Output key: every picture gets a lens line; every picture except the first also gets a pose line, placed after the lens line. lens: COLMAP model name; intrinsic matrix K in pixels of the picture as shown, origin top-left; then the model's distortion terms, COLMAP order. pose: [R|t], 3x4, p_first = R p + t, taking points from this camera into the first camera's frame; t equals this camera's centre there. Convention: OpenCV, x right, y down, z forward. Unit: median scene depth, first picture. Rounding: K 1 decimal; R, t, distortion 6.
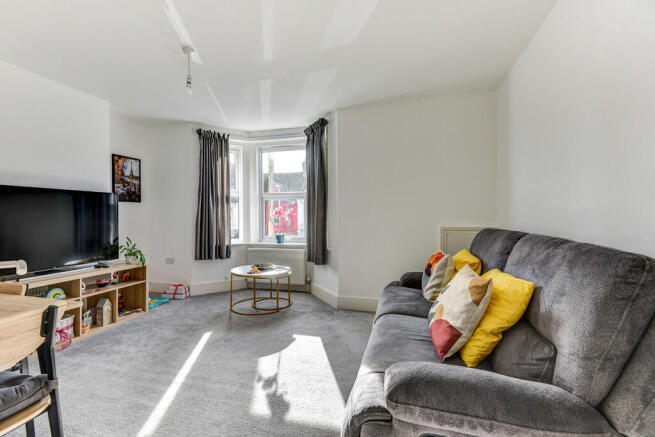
lens RADIAL K [[297.3, 0, 325.7], [0, 297.3, 218.5], [0, 0, 1]] dist [0.008861, -0.005916]
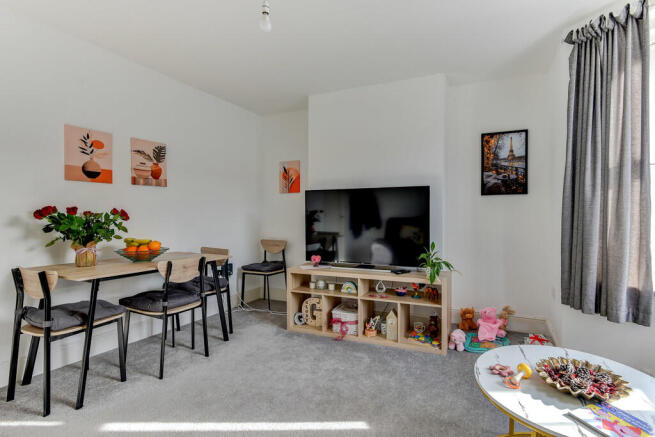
lens RADIAL K [[312.3, 0, 357.8], [0, 312.3, 219.0], [0, 0, 1]] dist [-0.001172, -0.000542]
pose [[-0.126091, 0.009950, -0.991969, 0.128507], [-0.010773, 0.999877, 0.011398, -0.001957], [0.991960, 0.012124, -0.125968, 0.773559]]
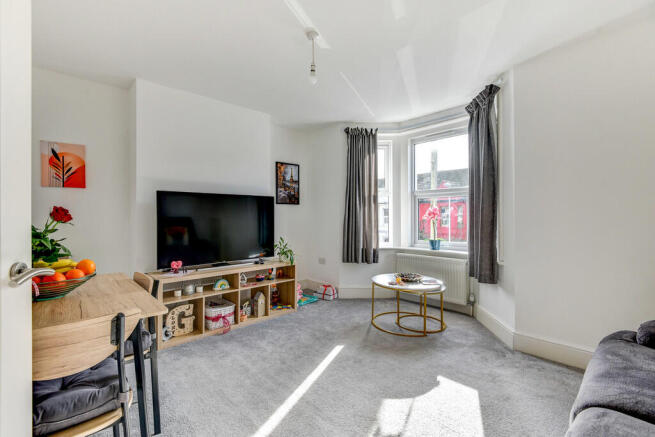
lens RADIAL K [[297.3, 0, 325.7], [0, 297.3, 218.5], [0, 0, 1]] dist [0.008861, -0.005916]
pose [[0.847210, 0.003688, -0.531246, 0.034943], [-0.005559, 0.999983, -0.001925, -0.002187], [0.531230, 0.004584, 0.847215, 0.152032]]
